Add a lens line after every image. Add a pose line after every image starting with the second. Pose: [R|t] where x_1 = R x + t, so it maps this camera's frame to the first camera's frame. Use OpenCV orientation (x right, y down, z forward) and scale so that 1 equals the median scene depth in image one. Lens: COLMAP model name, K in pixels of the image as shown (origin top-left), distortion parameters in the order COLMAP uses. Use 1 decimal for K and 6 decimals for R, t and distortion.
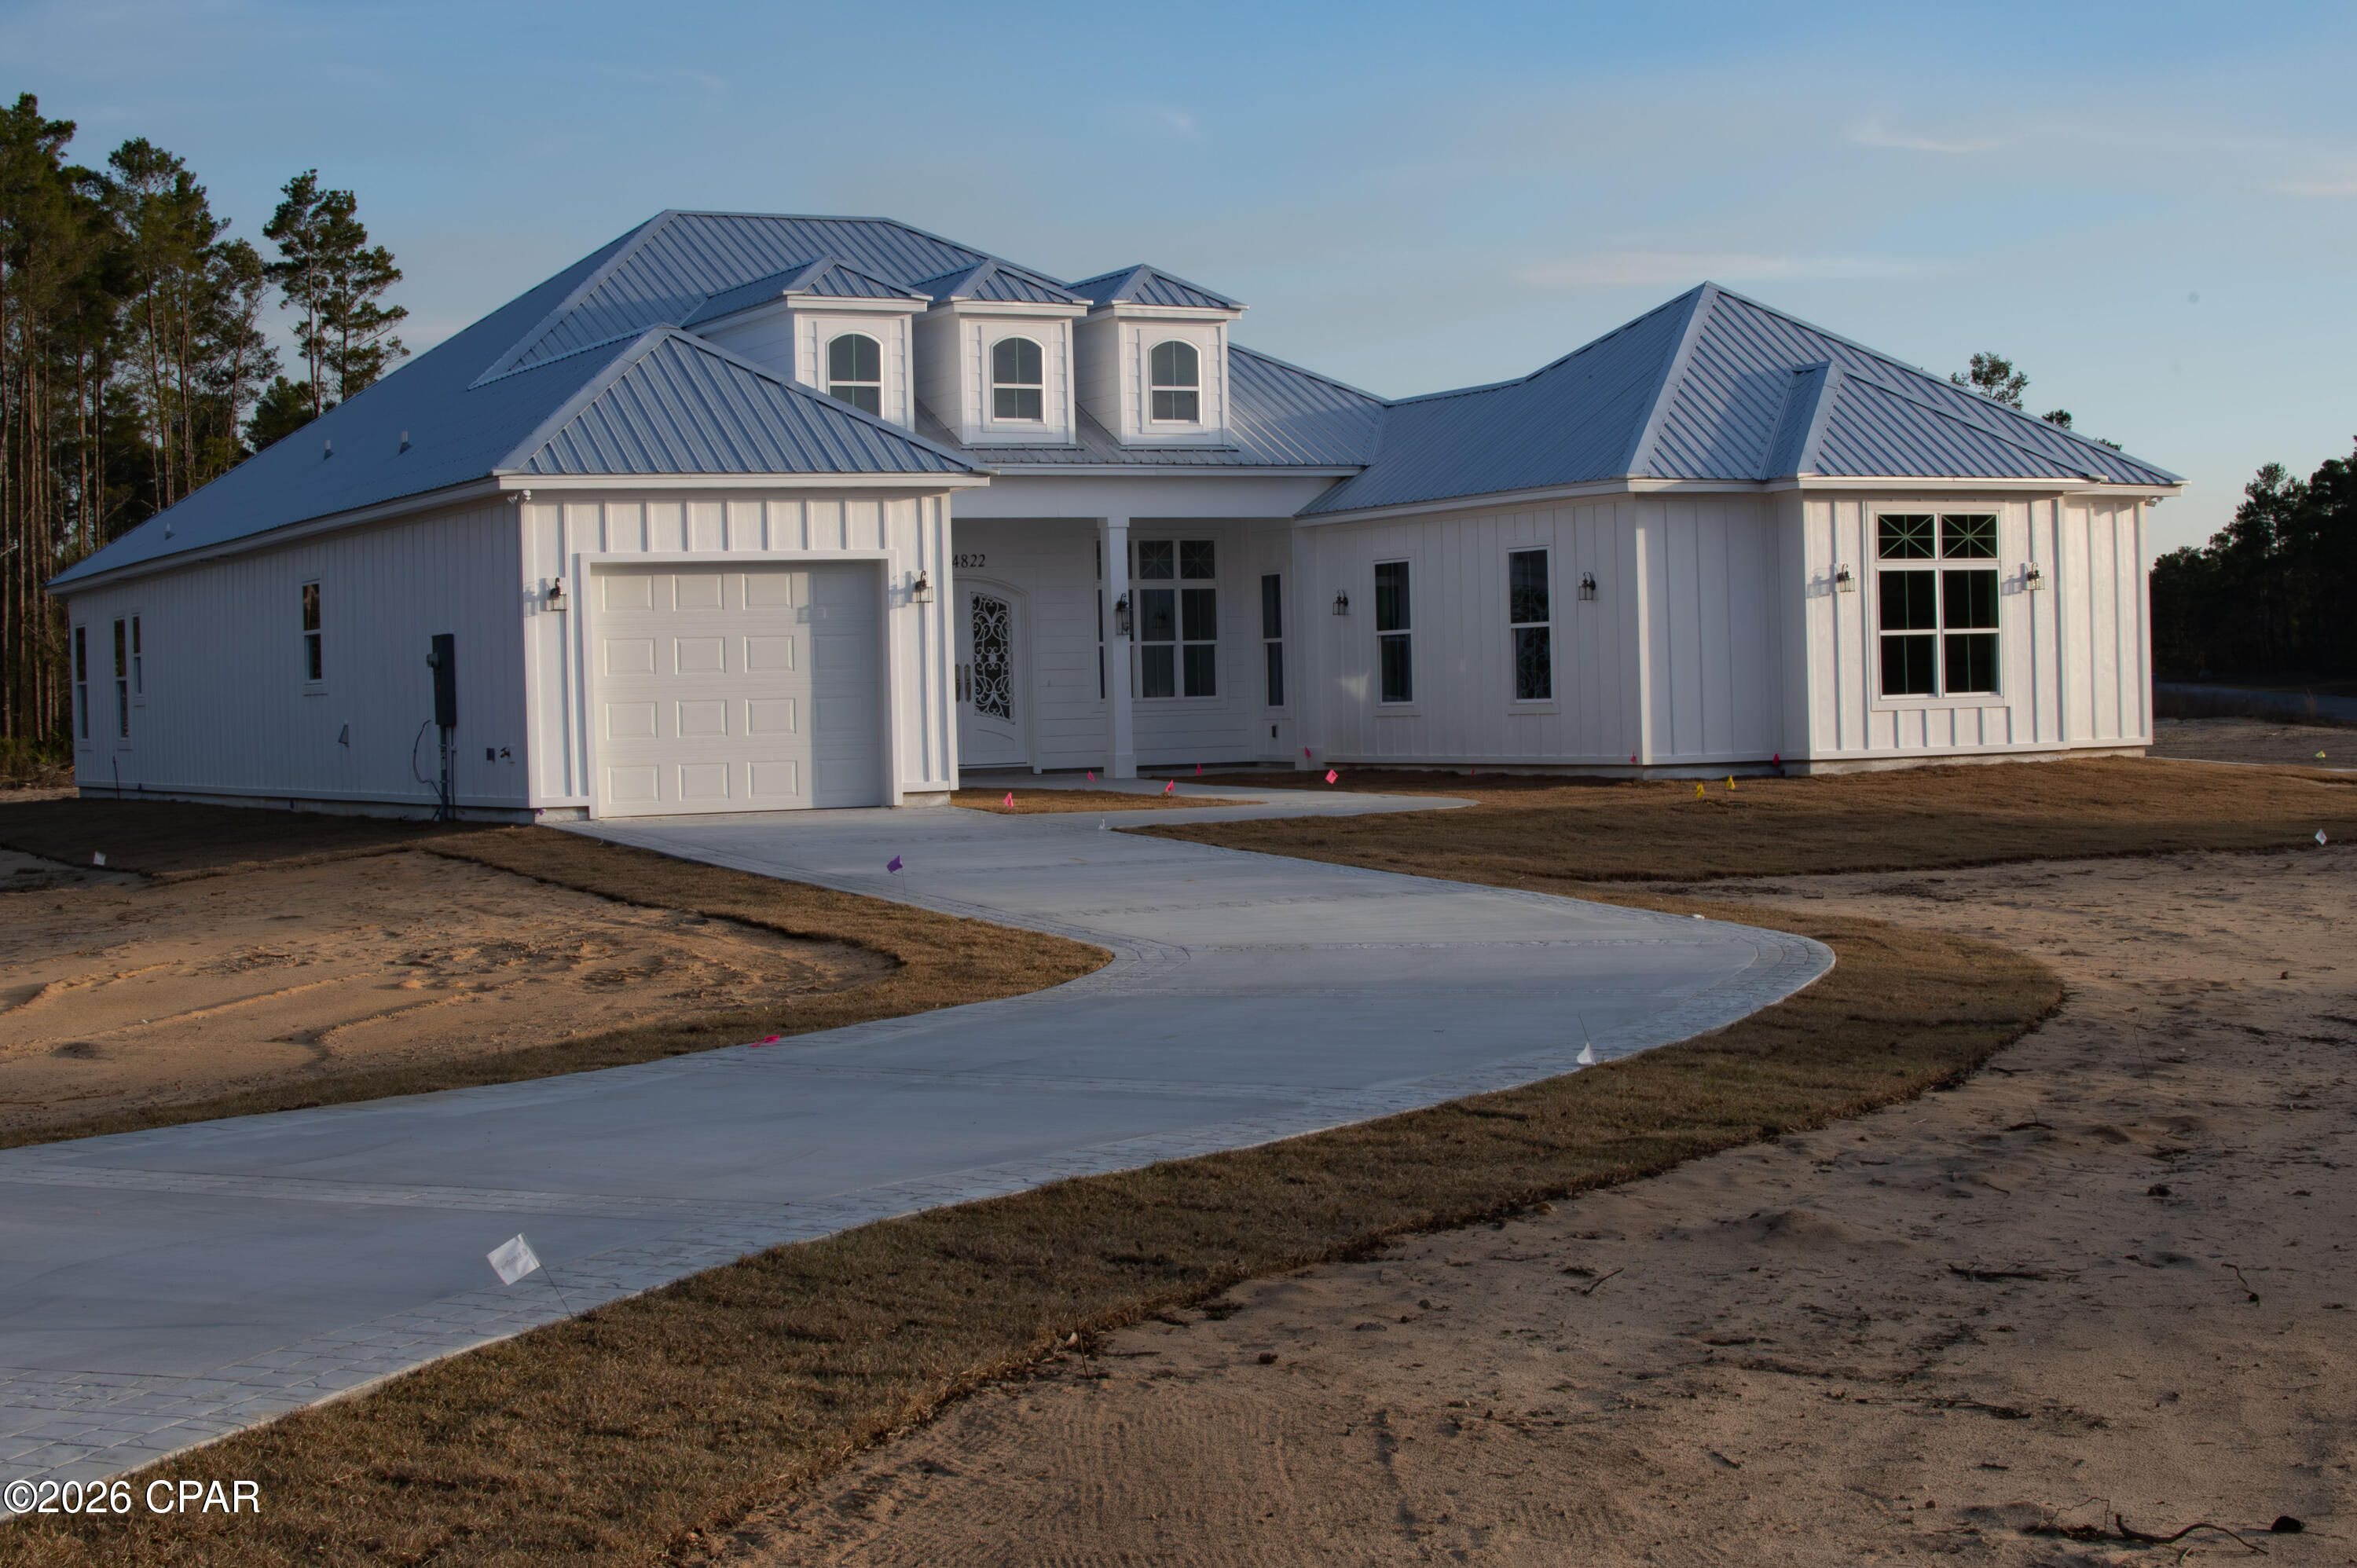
lens RADIAL K [[3639.1, 0, 1172.5], [0, 3639.1, 776.6], [0, 0, 1]] dist [-0.144611, 0.000000]
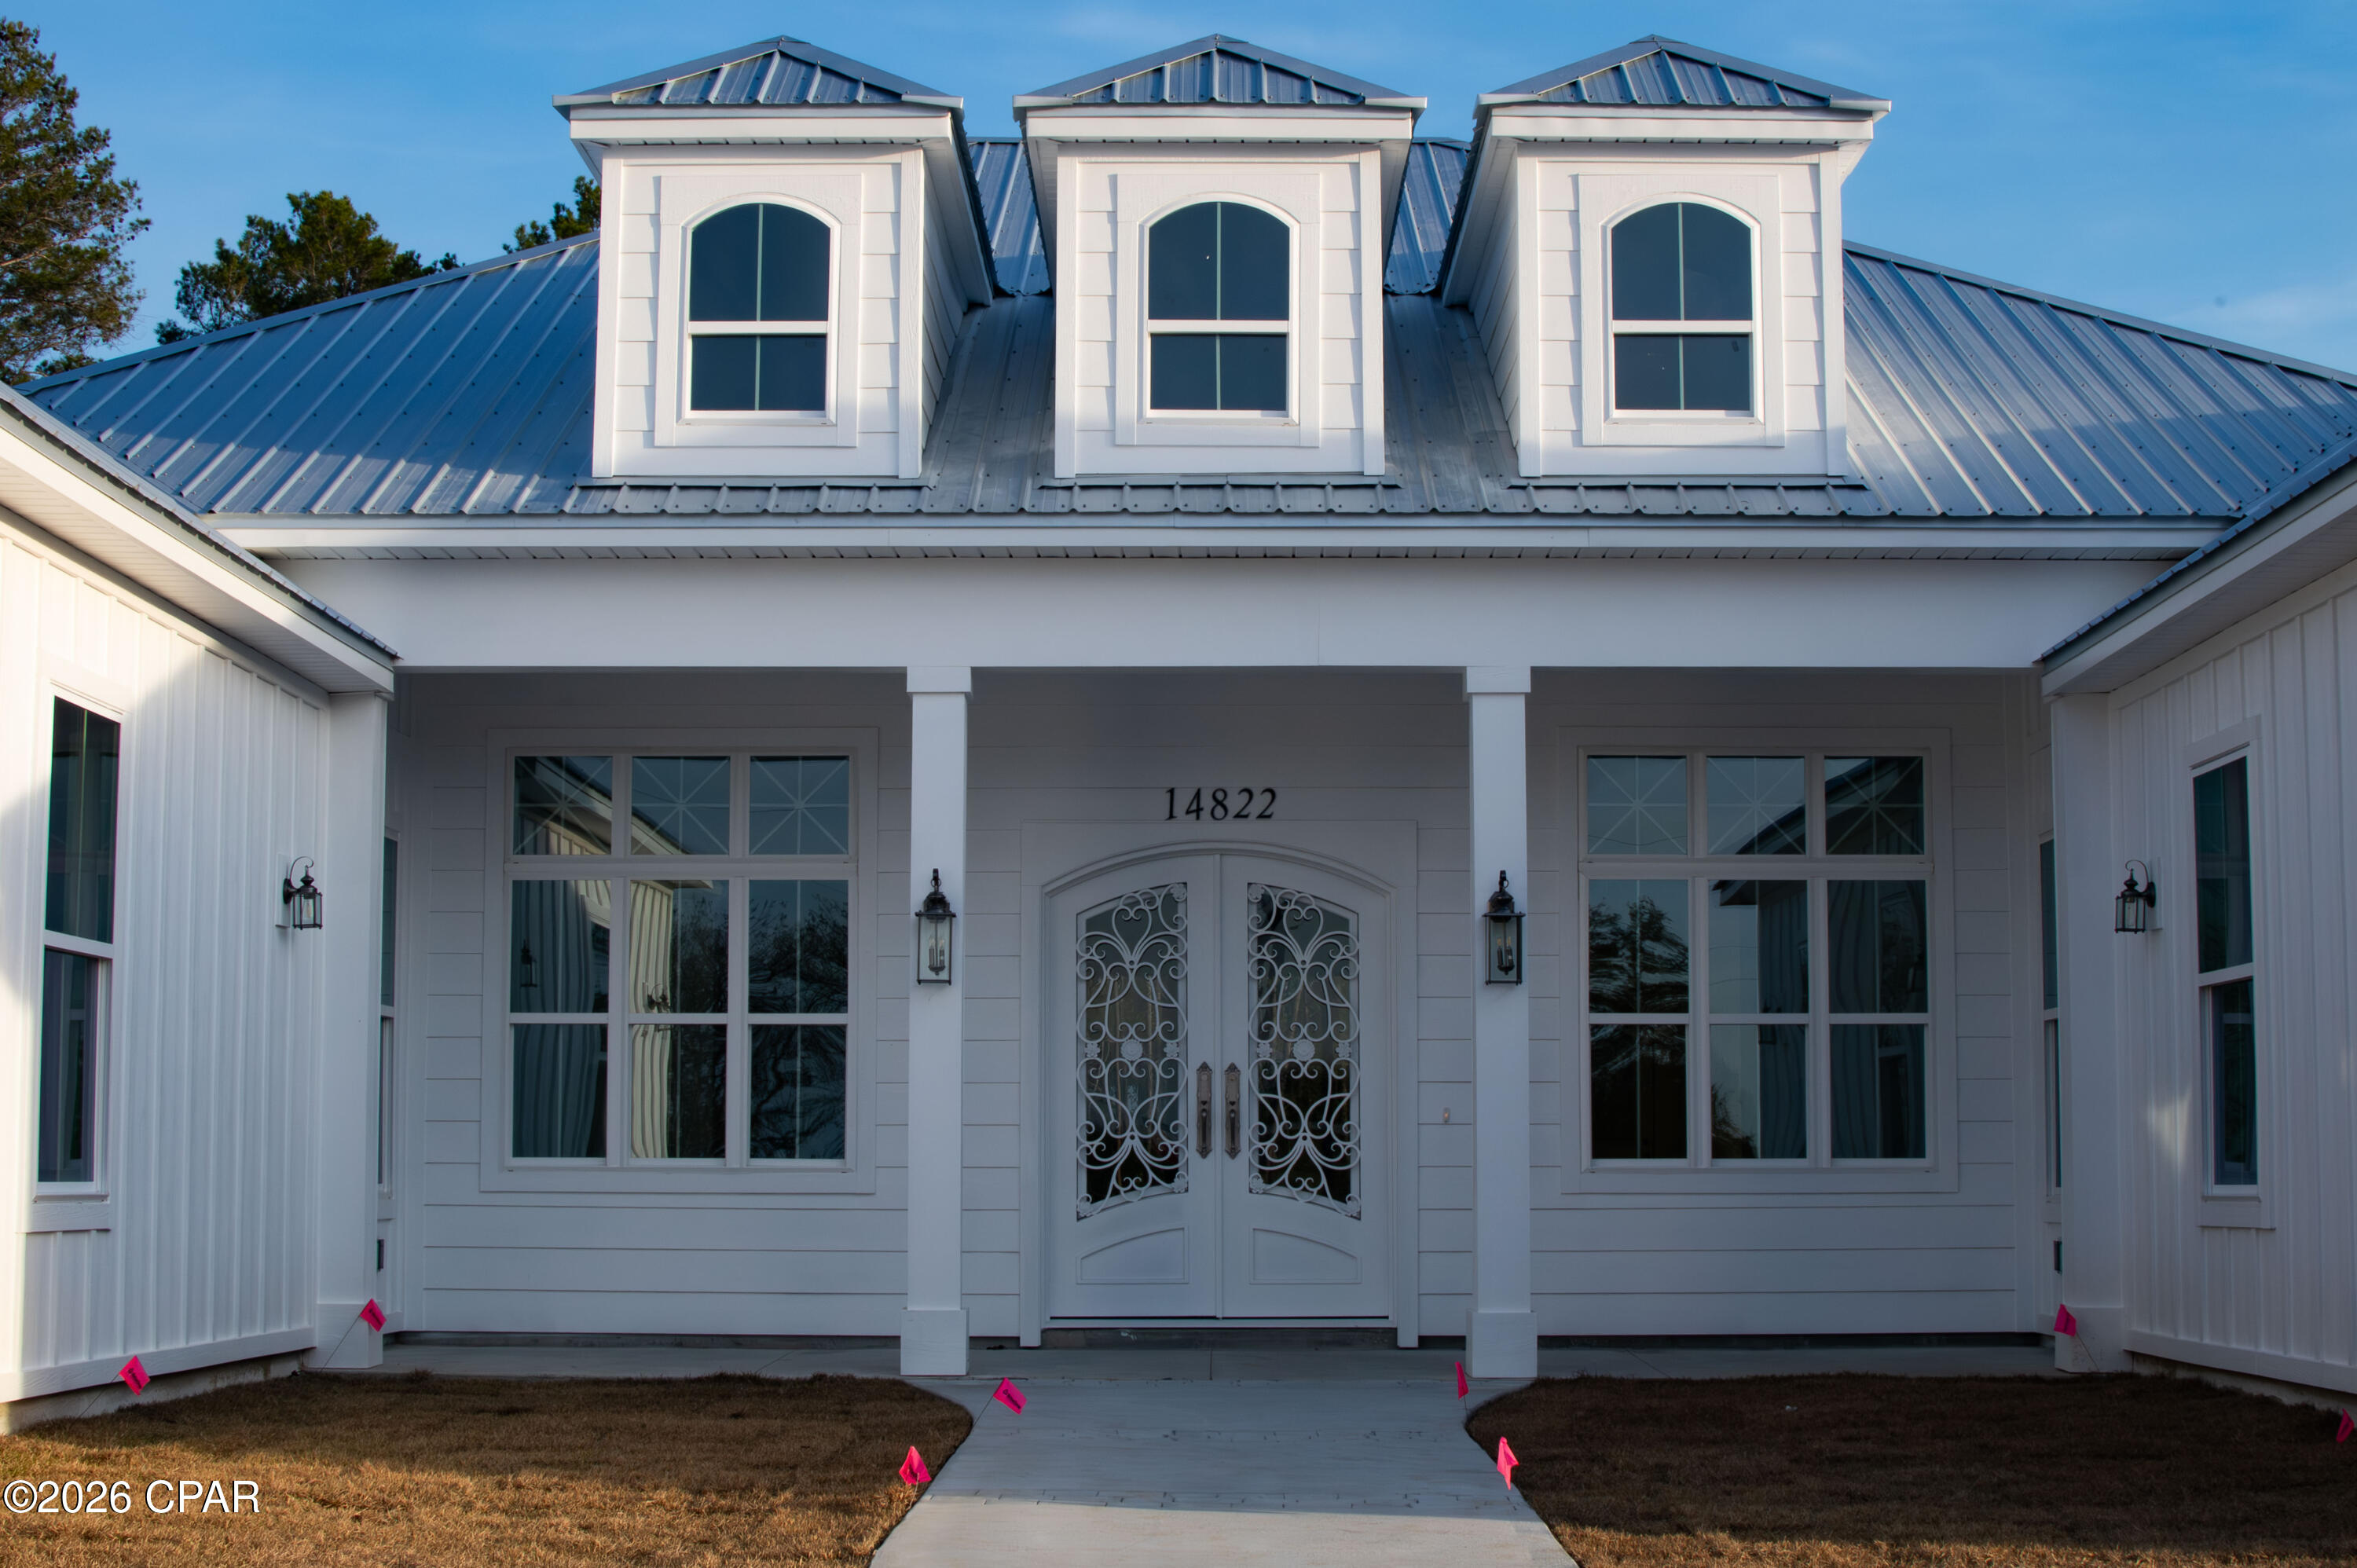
lens RADIAL K [[3639.1, 0, 1174.3], [0, 3639.1, 762.3], [0, 0, 1]] dist [-0.144611, 0.000000]
pose [[0.886558, -0.024691, -0.461957, 0.137436], [-0.034856, 0.992171, -0.119924, -0.017395], [0.461302, 0.122422, 0.878757, 0.717103]]
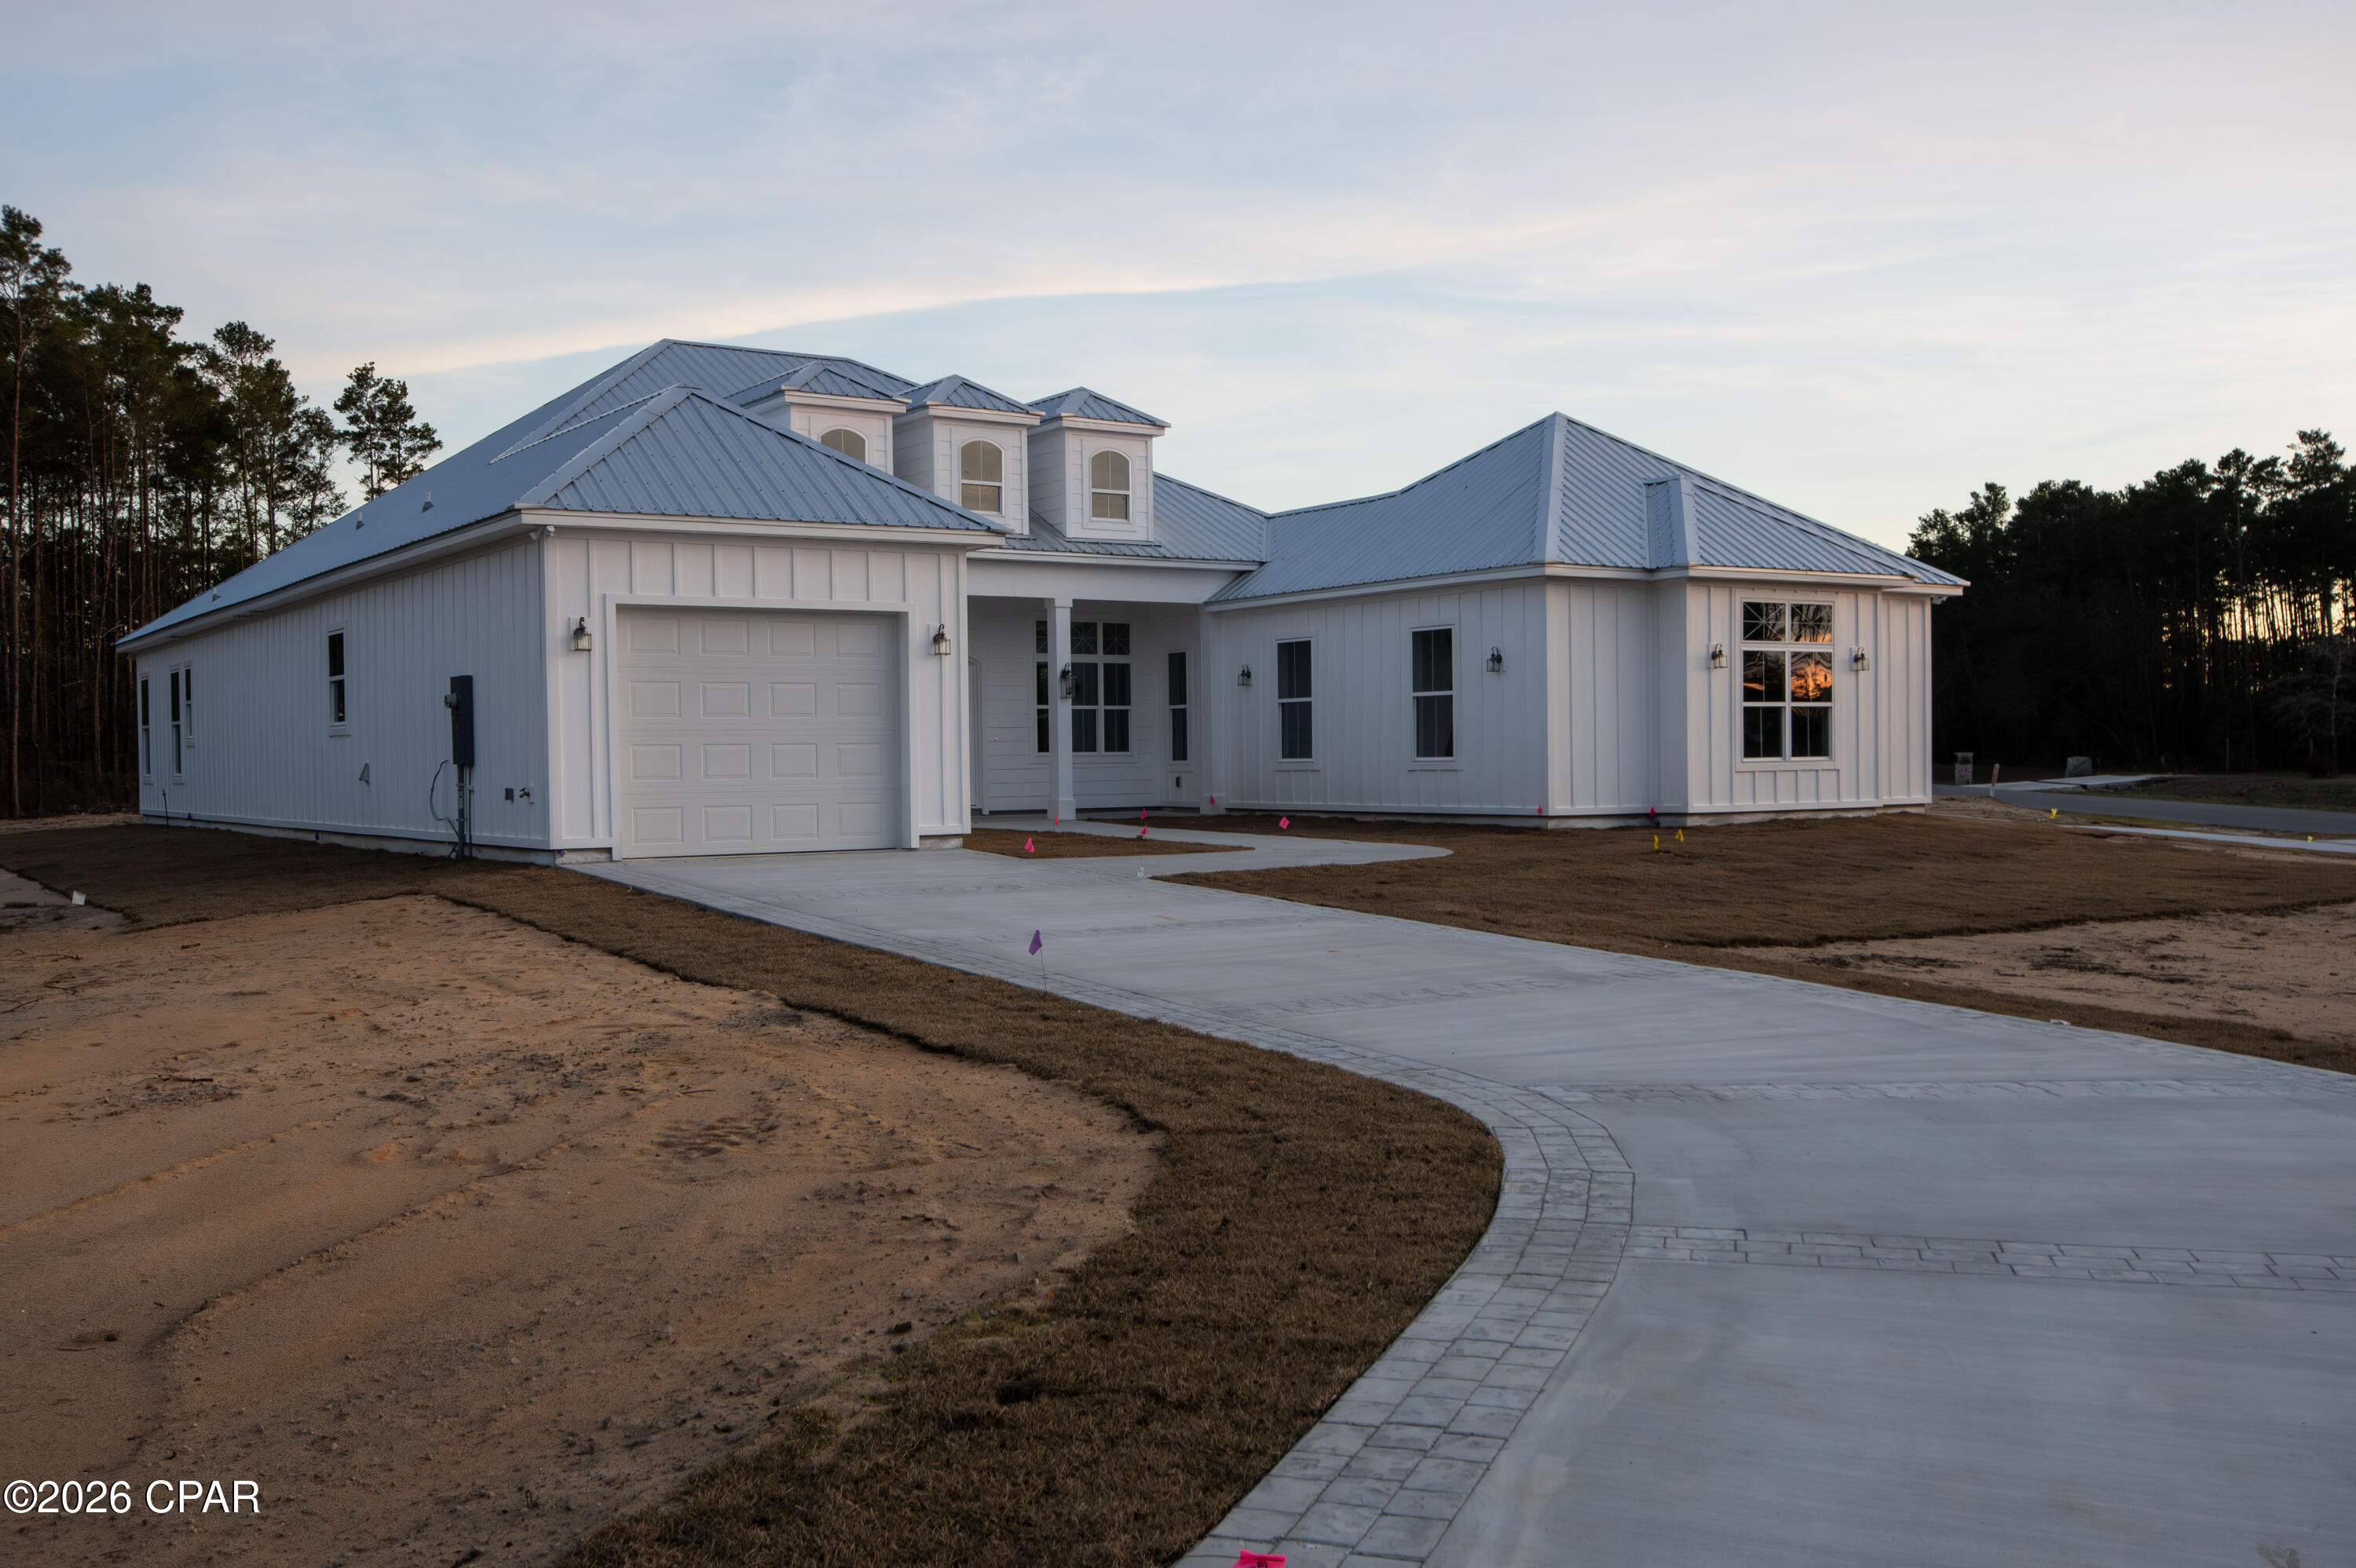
lens RADIAL K [[2170.8, 0, 1181.9], [0, 2170.8, 795.1], [0, 0, 1]] dist [0.034041, 0.000000]
pose [[0.993283, 0.012973, 0.114984, -0.061834], [-0.012221, 0.999899, -0.007240, -0.003264], [-0.115066, 0.005786, 0.993341, 0.322661]]
